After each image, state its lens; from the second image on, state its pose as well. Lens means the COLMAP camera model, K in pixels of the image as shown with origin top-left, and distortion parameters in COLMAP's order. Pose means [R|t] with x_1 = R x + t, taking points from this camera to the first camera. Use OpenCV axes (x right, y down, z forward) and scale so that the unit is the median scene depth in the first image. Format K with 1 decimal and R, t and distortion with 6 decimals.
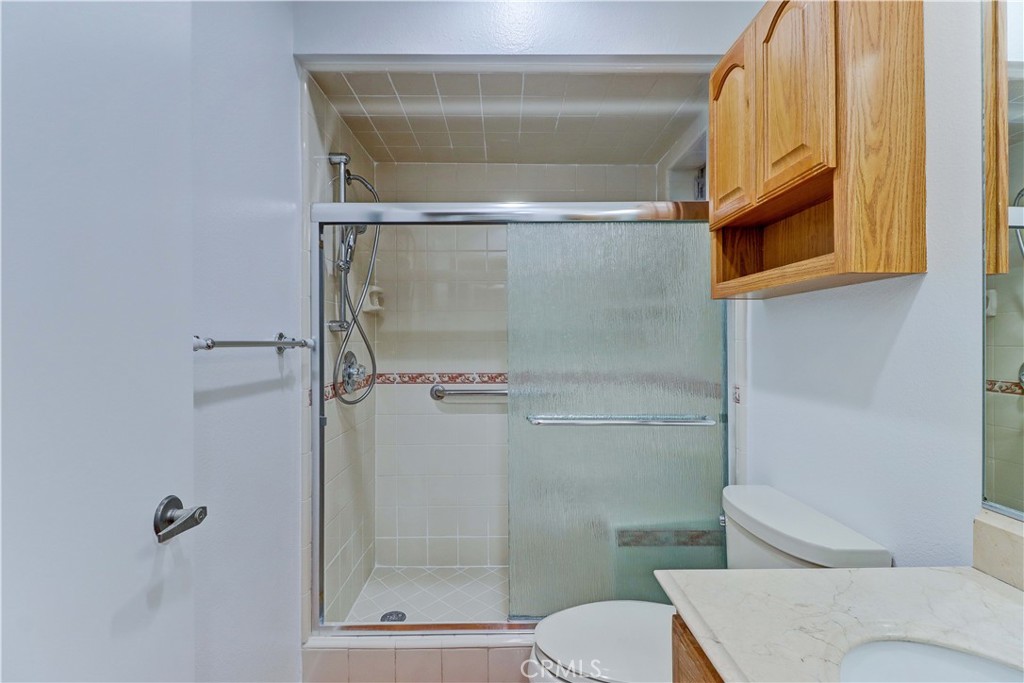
lens RADIAL K [[477.2, 0, 512.0], [0, 477.2, 341.5], [0, 0, 1]] dist [0.004414, -0.009838]
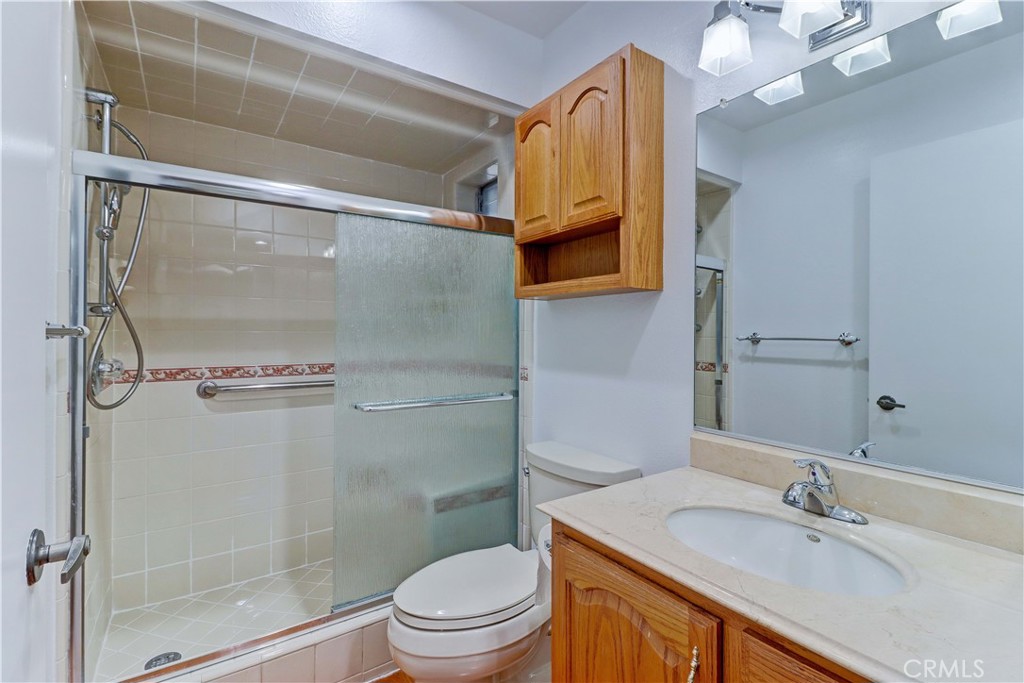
lens RADIAL K [[468.2, 0, 514.9], [0, 468.2, 333.1], [0, 0, 1]] dist [0.000878, -0.008695]
pose [[0.827538, 0.004616, 0.561391, -0.245002], [-0.005527, 0.999985, -0.000074, 0.001939], [-0.561383, -0.003042, 0.827551, -0.017789]]
